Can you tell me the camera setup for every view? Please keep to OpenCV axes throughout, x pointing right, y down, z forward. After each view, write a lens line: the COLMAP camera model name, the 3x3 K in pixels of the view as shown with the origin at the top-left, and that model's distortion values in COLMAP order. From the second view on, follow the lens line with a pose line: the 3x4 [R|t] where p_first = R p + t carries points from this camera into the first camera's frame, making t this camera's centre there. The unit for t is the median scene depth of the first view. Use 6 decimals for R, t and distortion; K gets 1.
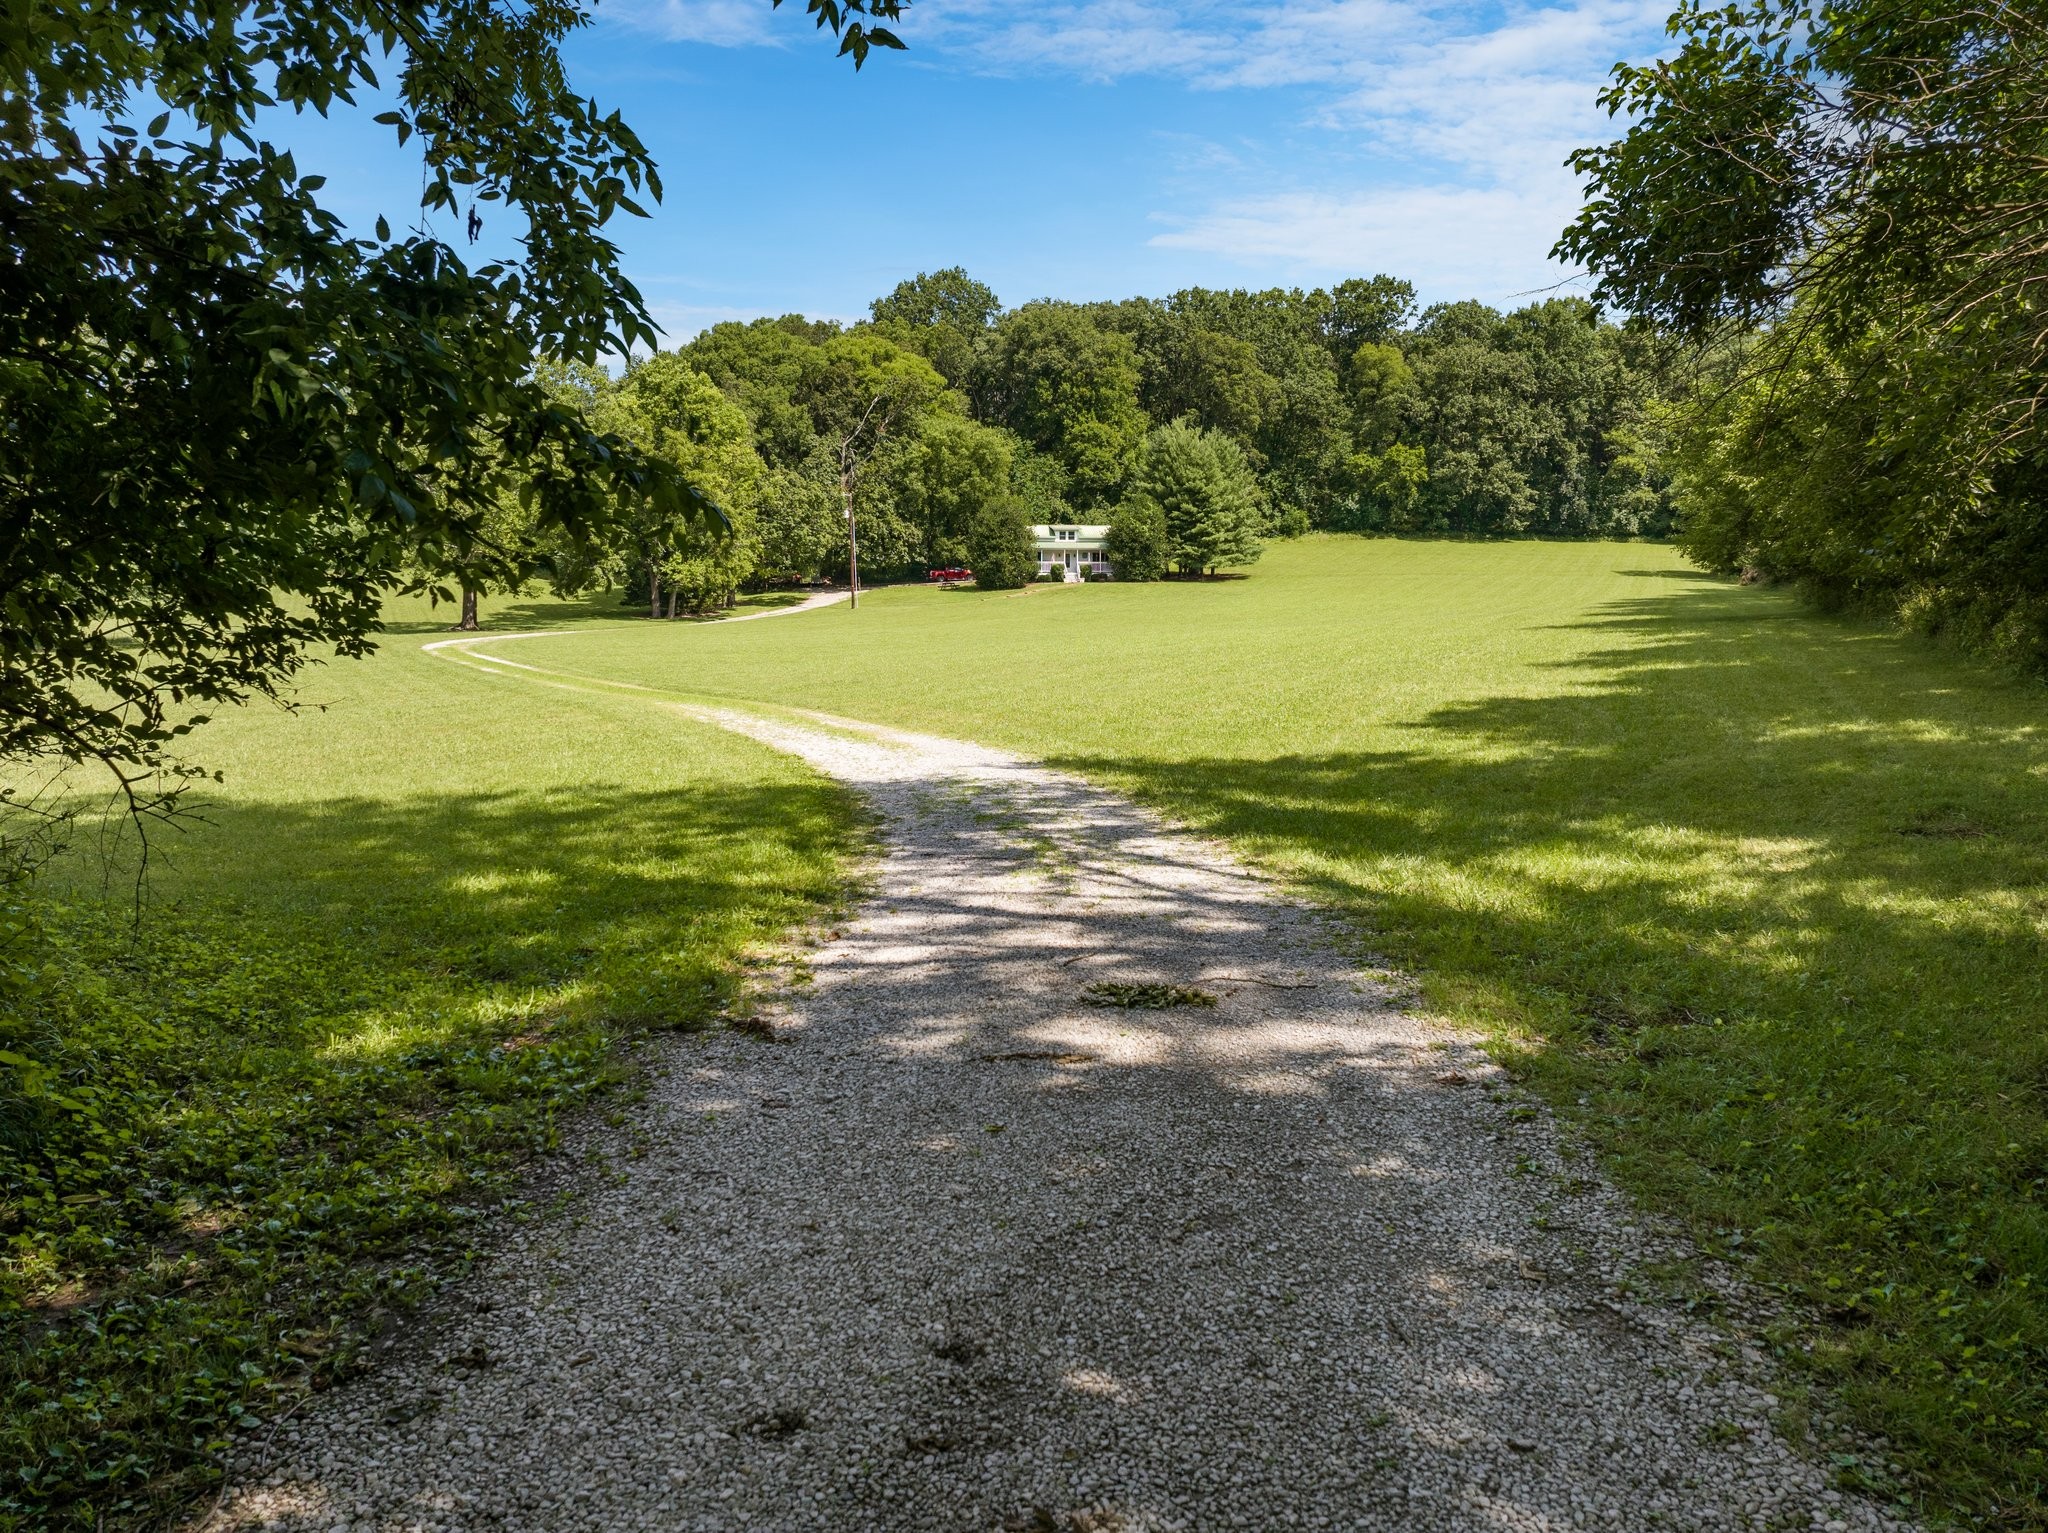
lens RADIAL K [[1443.0, 0, 1024.0], [0, 1443.0, 766.5], [0, 0, 1]] dist [-0.039901, 0.004232]
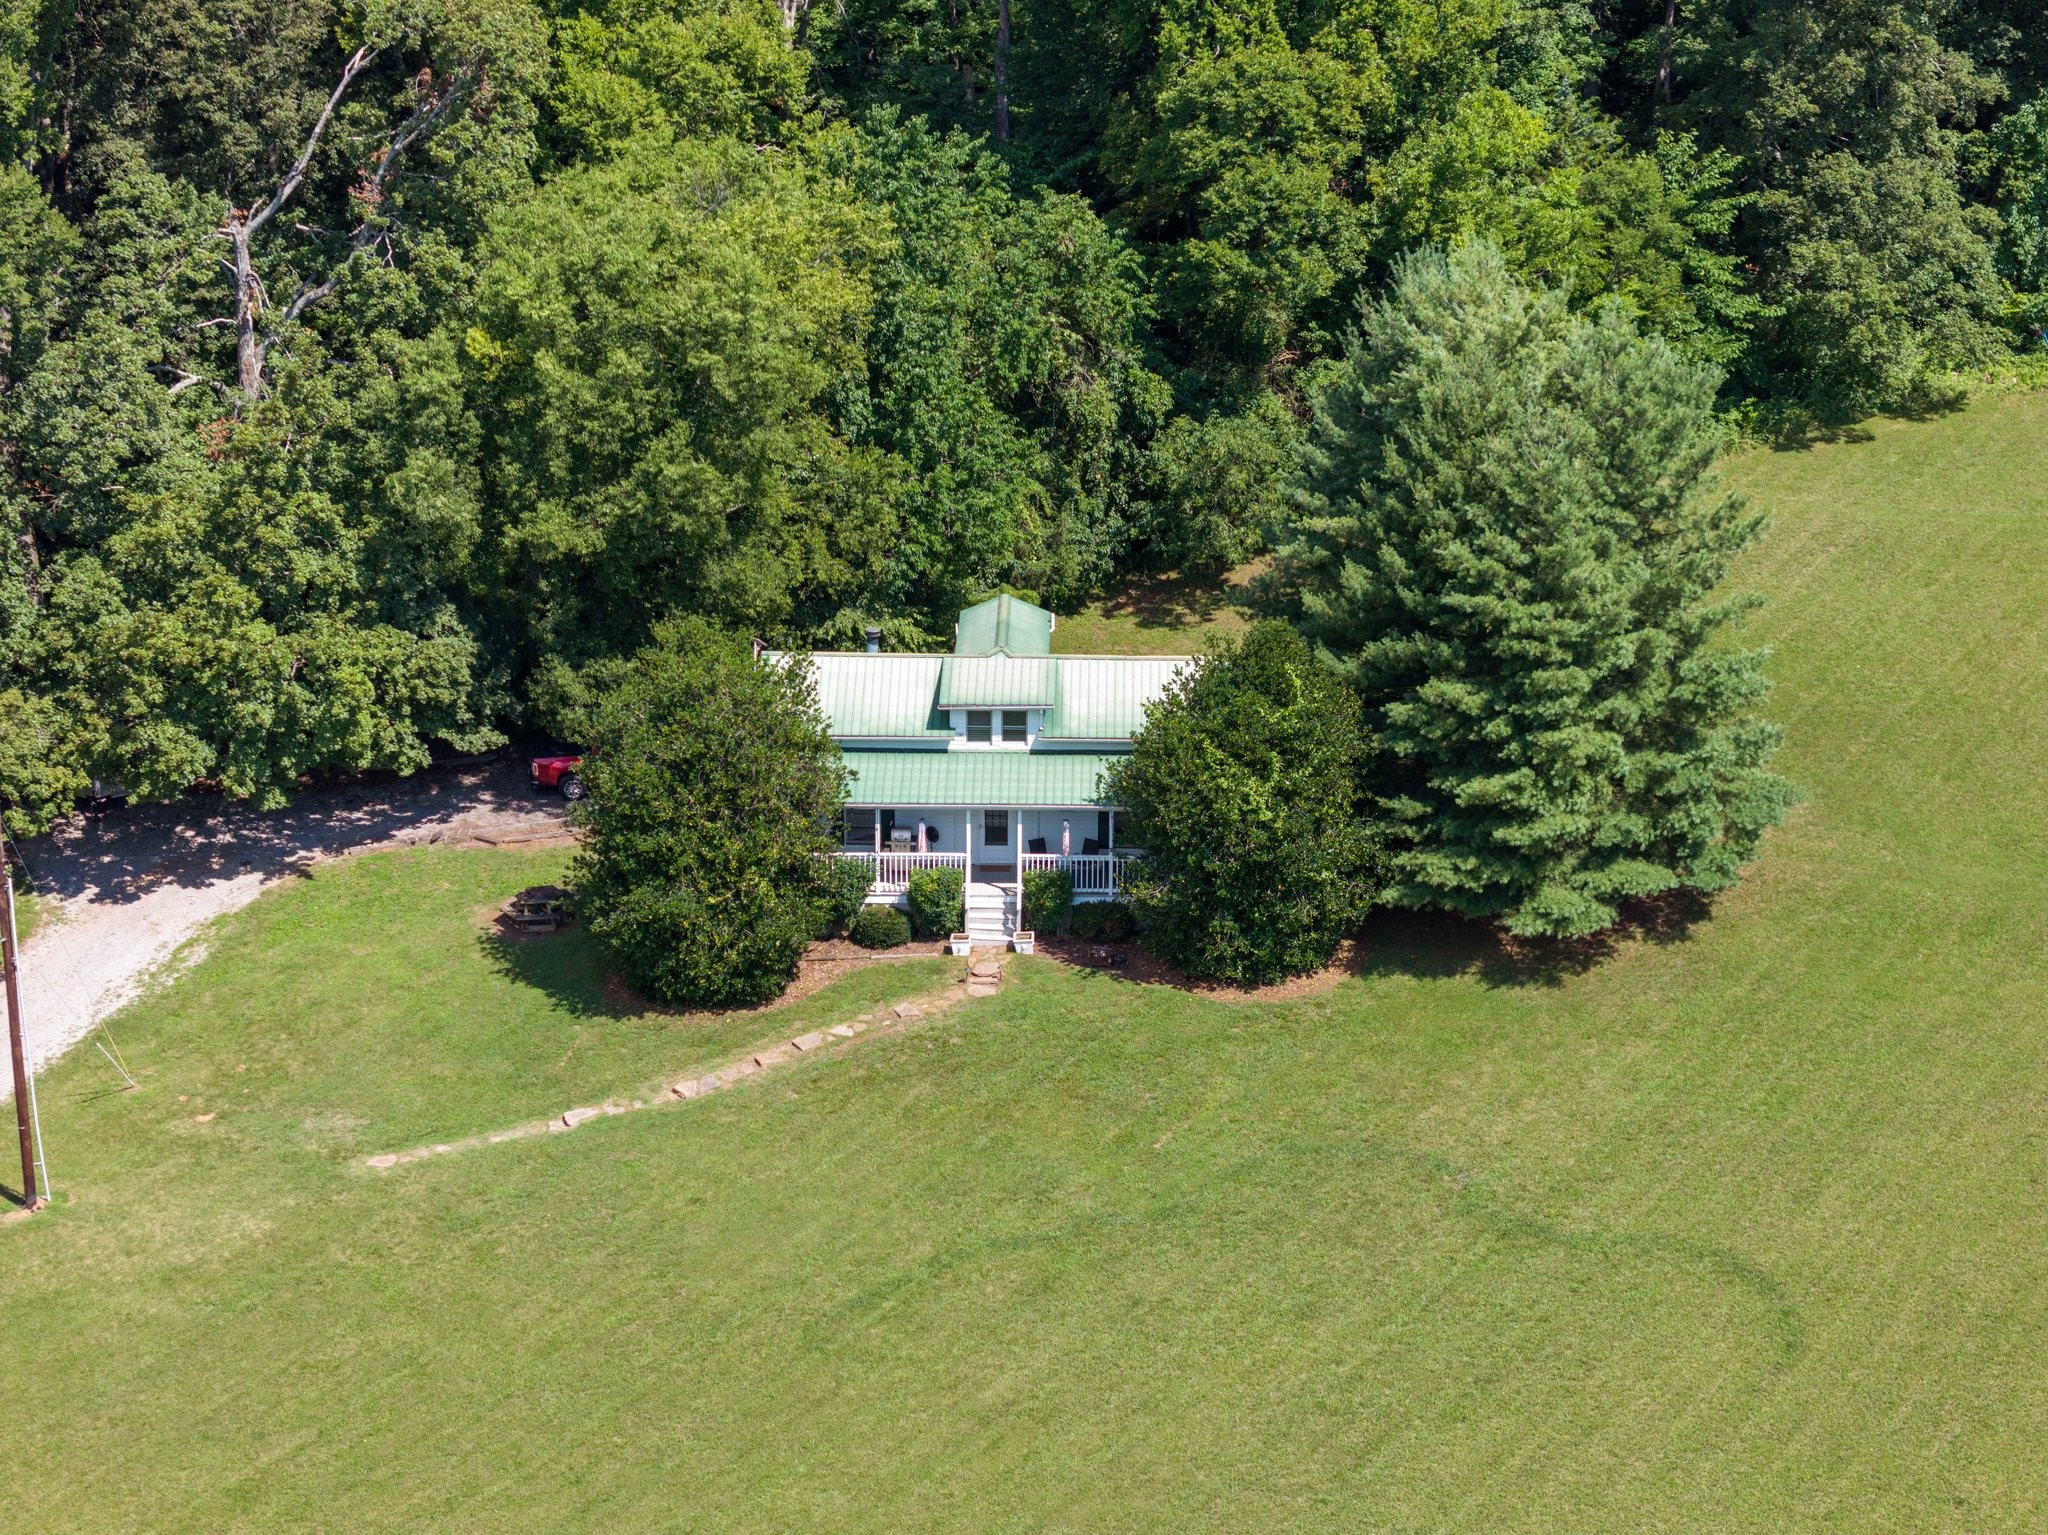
lens RADIAL K [[4100.4, 0, 1024.0], [0, 4100.4, 767.5], [0, 0, 1]] dist [-0.180655, 0.810319]
pose [[0.984003, 0.058742, -0.168186, 0.153537], [-0.021916, 0.976818, 0.212946, -0.301014], [0.176796, -0.205853, 0.962480, 0.292067]]
